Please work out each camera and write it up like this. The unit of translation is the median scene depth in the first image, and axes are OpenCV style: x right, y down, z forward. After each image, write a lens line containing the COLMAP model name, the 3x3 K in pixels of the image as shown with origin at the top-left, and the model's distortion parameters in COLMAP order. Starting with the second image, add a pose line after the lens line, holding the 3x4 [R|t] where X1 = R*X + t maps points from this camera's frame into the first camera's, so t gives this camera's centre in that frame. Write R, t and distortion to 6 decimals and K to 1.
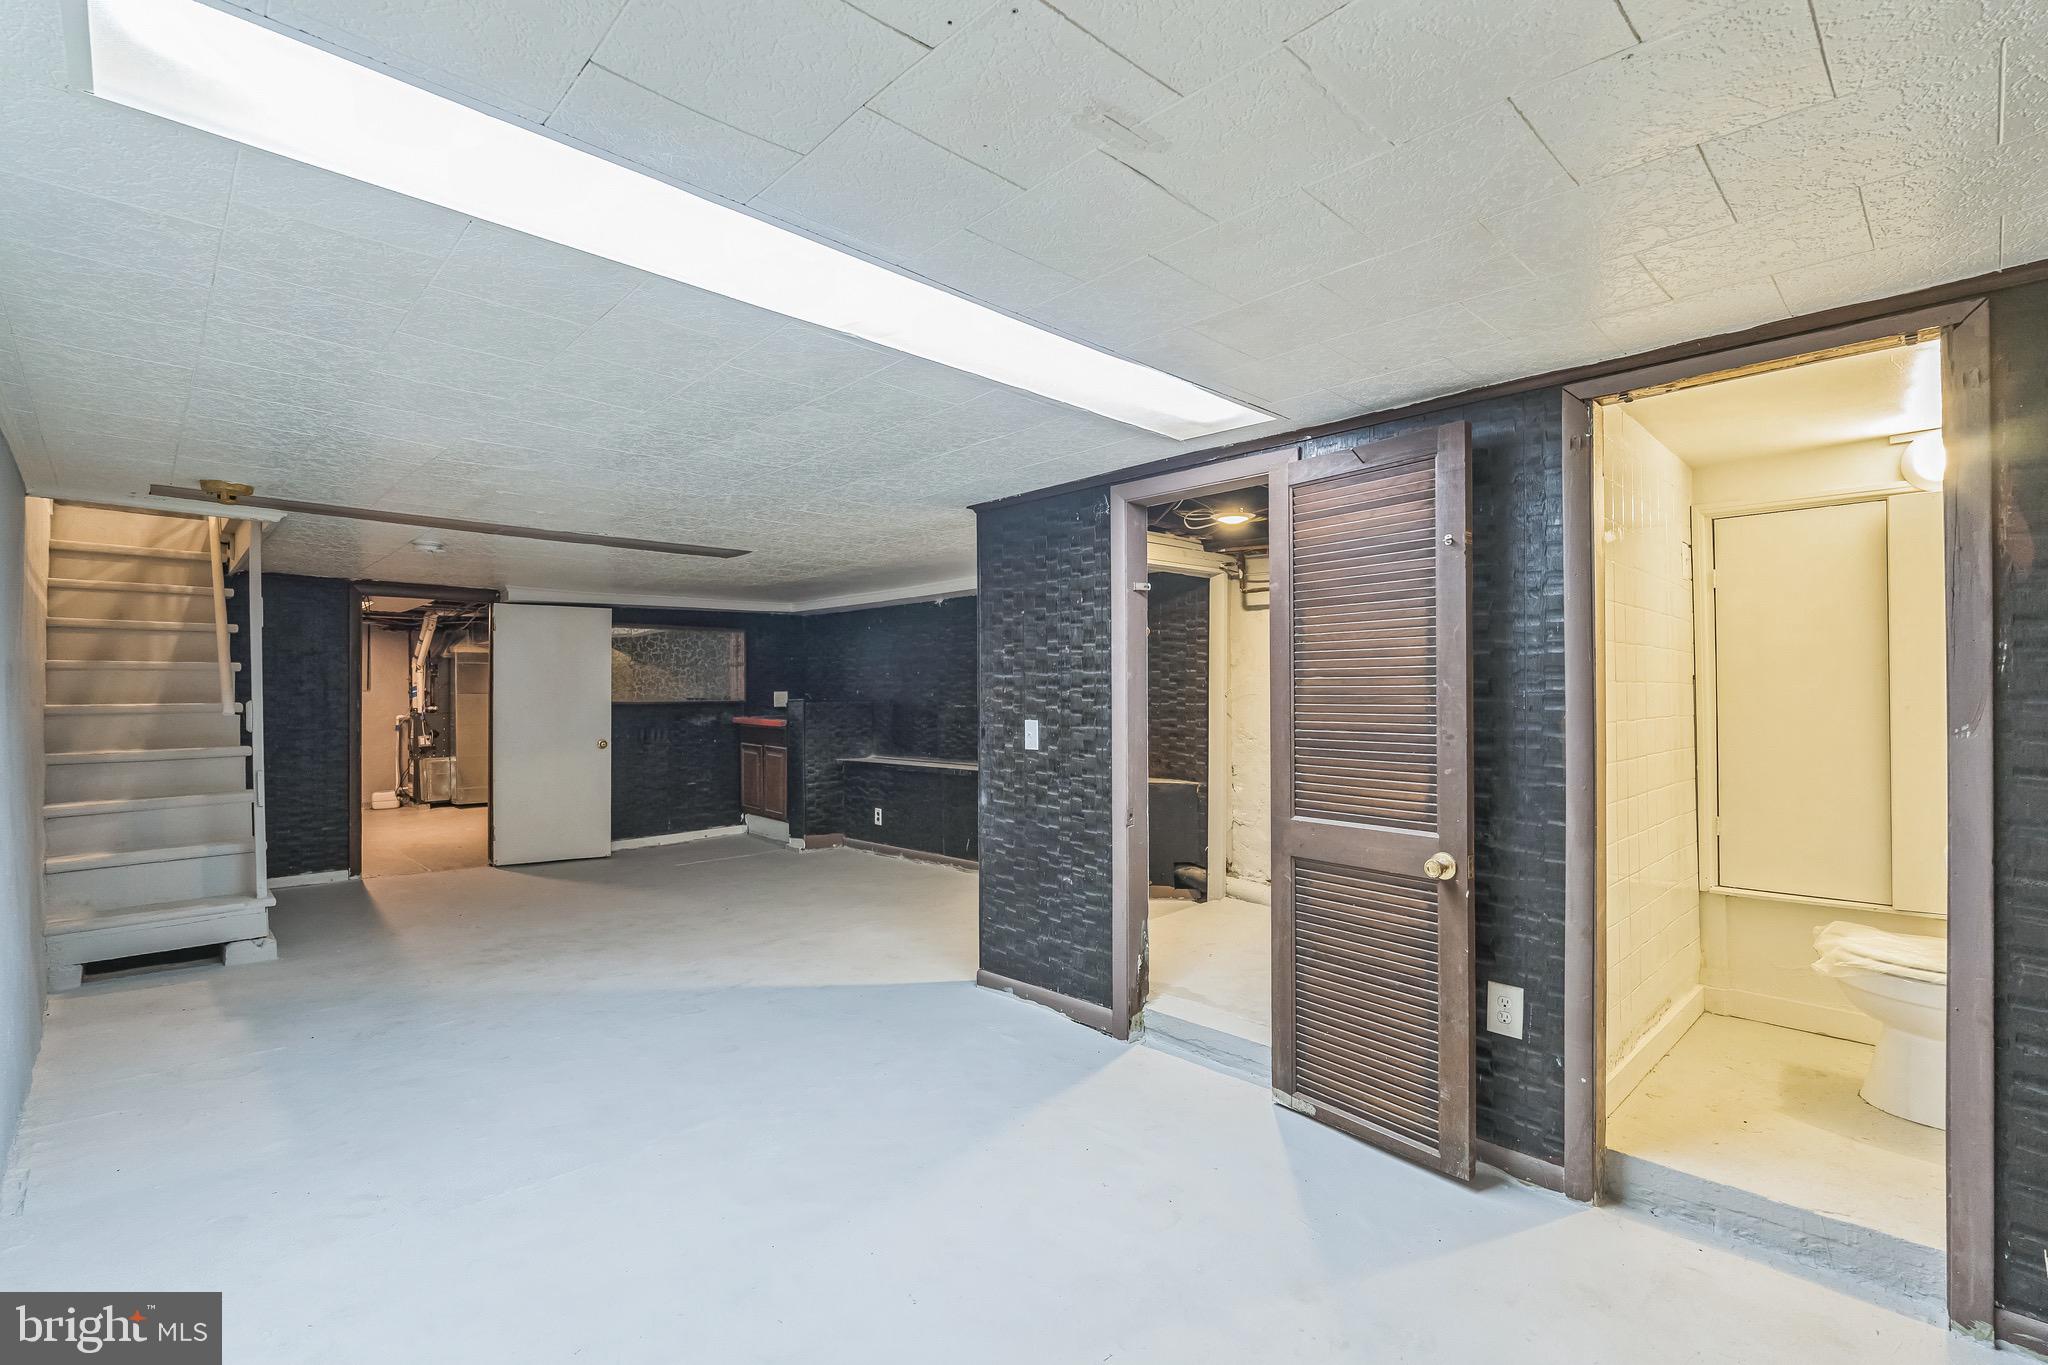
lens RADIAL K [[931.5, 0, 1024.0], [0, 931.5, 682.5], [0, 0, 1]] dist [-0.005084, 0.000519]
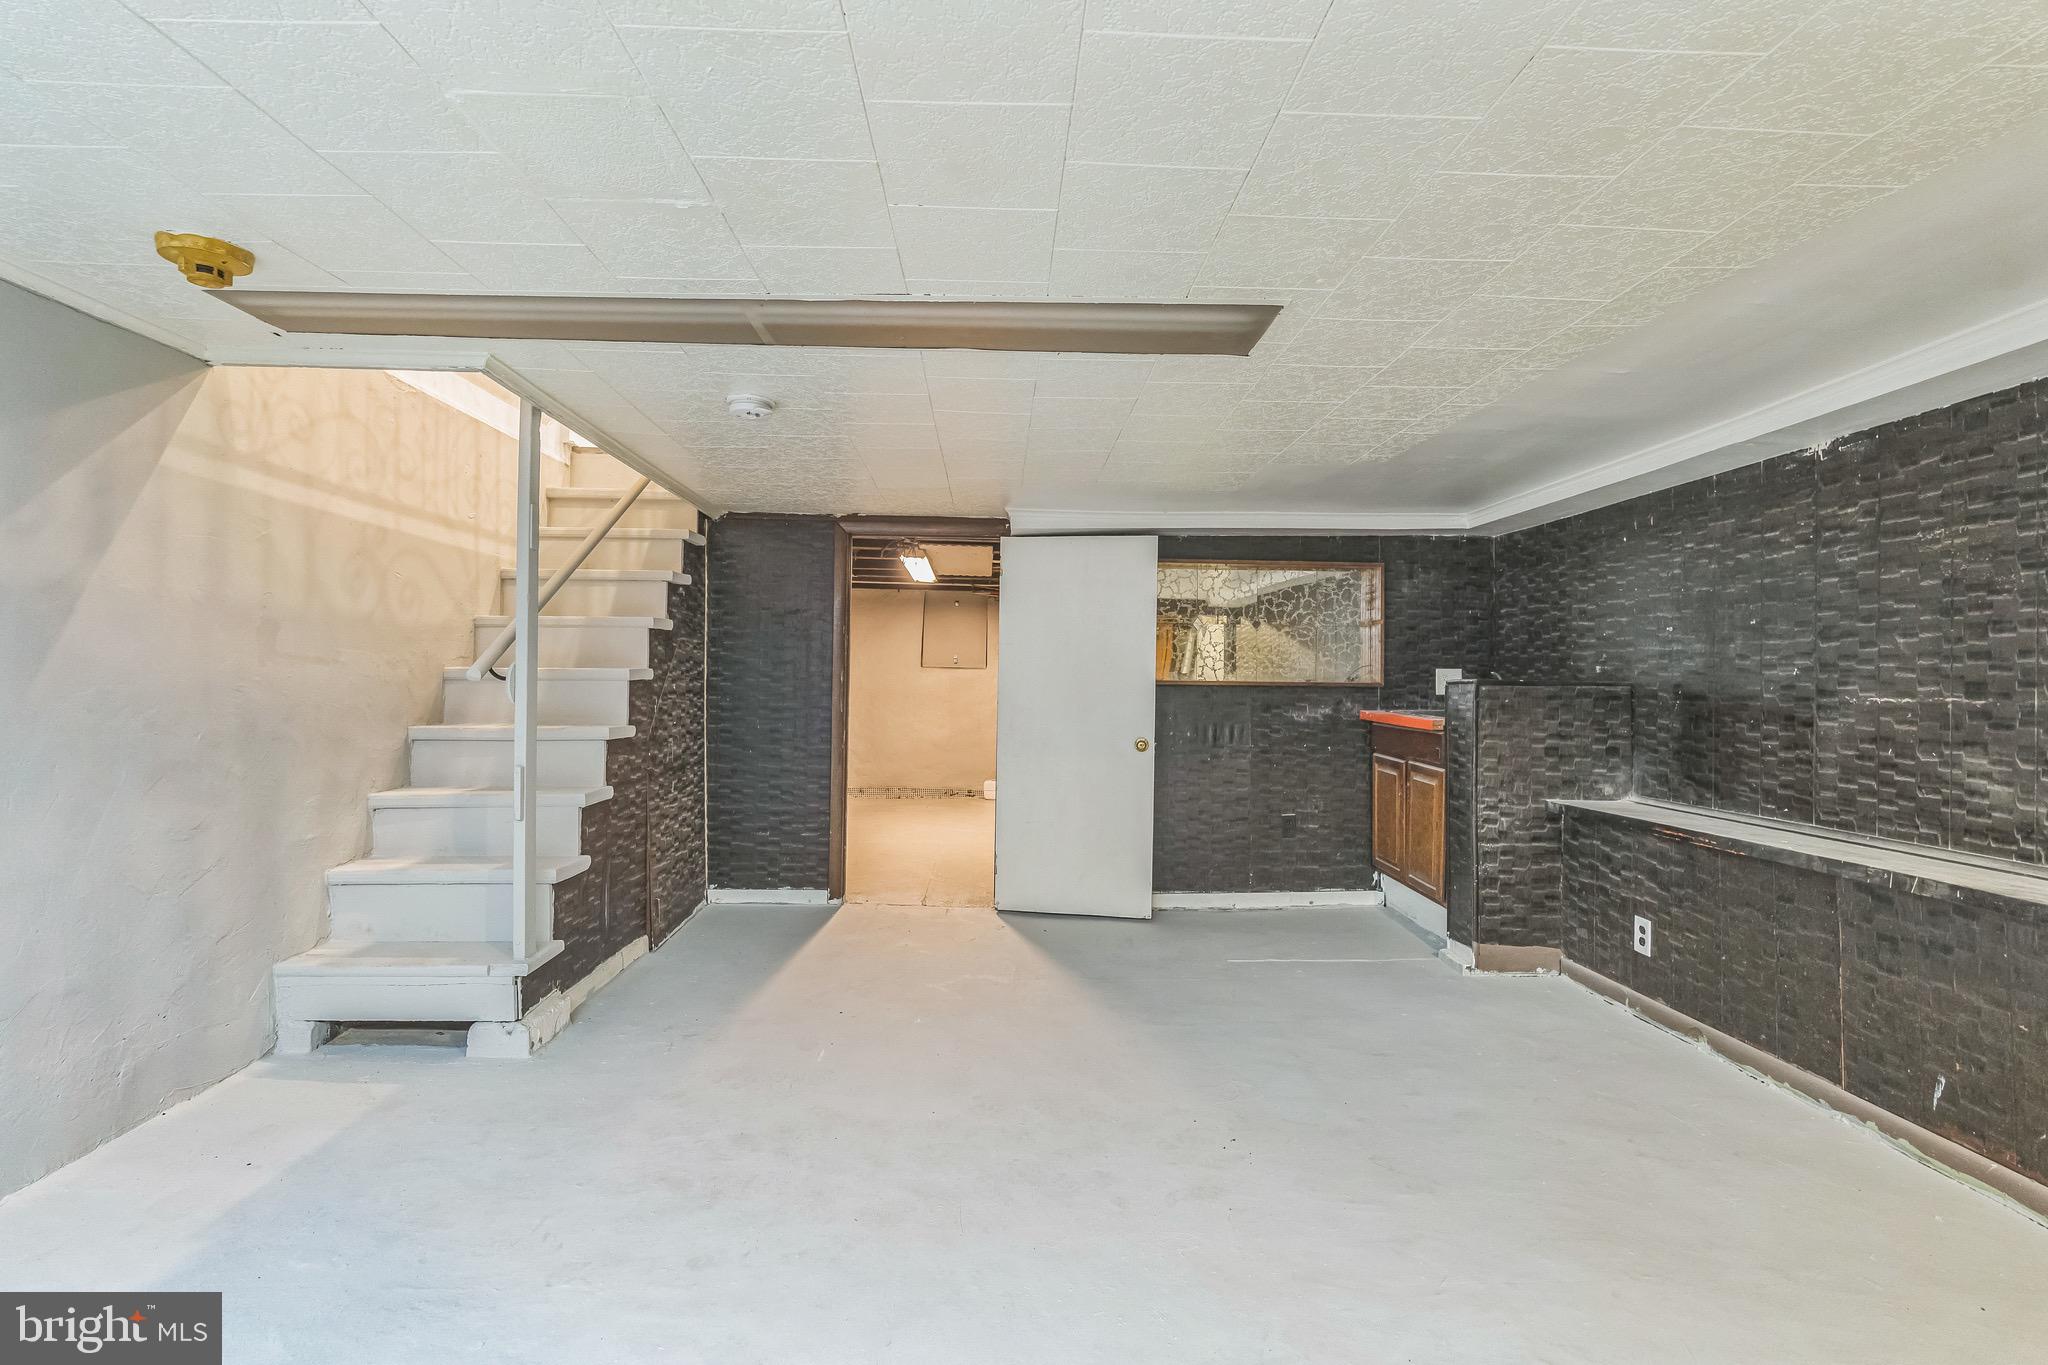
lens RADIAL K [[932.4, 0, 1022.4], [0, 932.4, 670.7], [0, 0, 1]] dist [-0.001049, 0.000783]
pose [[0.727929, 0.003587, -0.685644, -0.061382], [-0.006091, 0.999981, -0.001236, 0.014625], [0.685626, 0.005076, 0.727936, 0.432906]]
